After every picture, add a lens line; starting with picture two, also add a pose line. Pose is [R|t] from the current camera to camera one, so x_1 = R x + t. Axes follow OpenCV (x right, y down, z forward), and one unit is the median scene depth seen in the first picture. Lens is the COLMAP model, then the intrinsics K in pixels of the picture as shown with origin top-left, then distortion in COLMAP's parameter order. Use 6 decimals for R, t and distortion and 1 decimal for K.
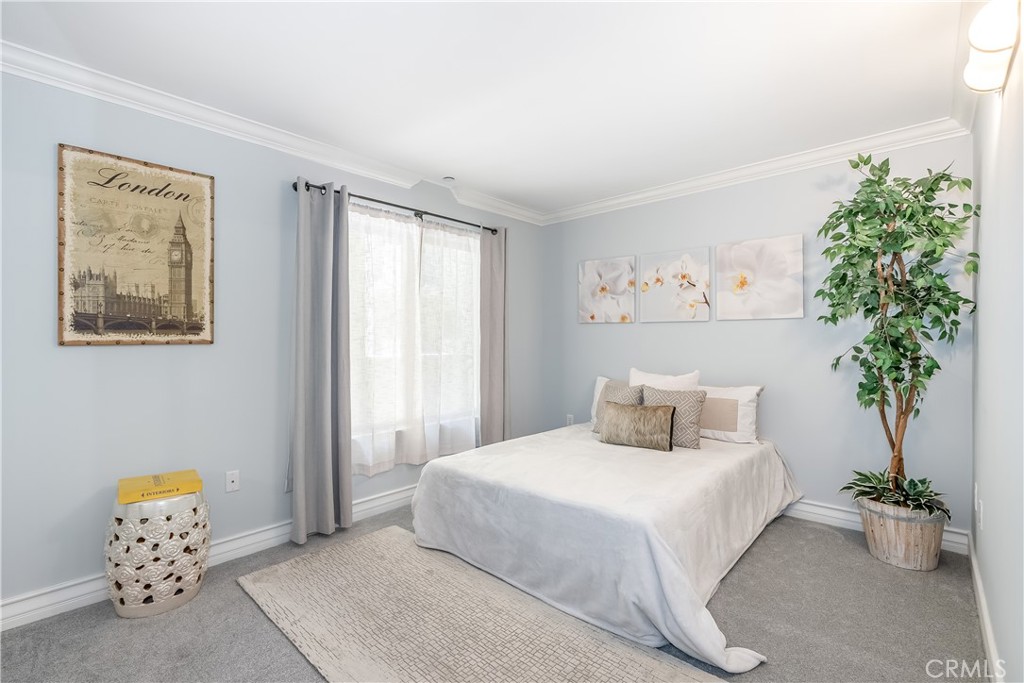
lens RADIAL K [[461.4, 0, 510.1], [0, 461.4, 337.7], [0, 0, 1]] dist [-0.004406, 0.001400]
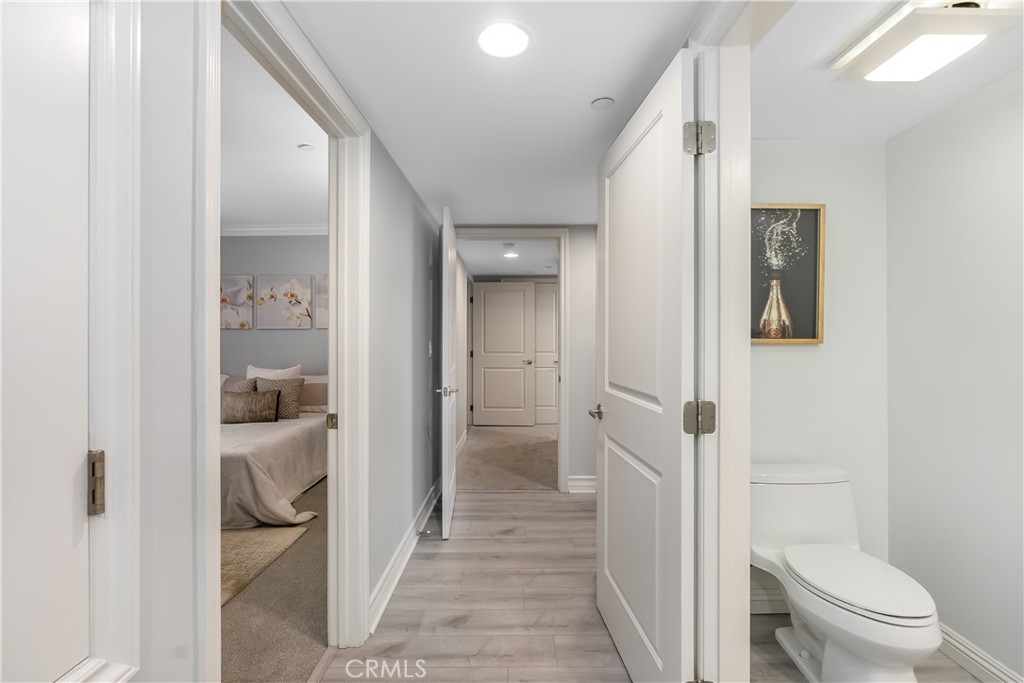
lens RADIAL K [[461.4, 0, 510.8], [0, 461.4, 339.5], [0, 0, 1]] dist [-0.004406, 0.001400]
pose [[0.740701, 0.001630, 0.671833, -0.059300], [0.003754, 0.999971, -0.006565, 0.006672], [-0.671825, 0.007385, 0.740673, -0.469914]]
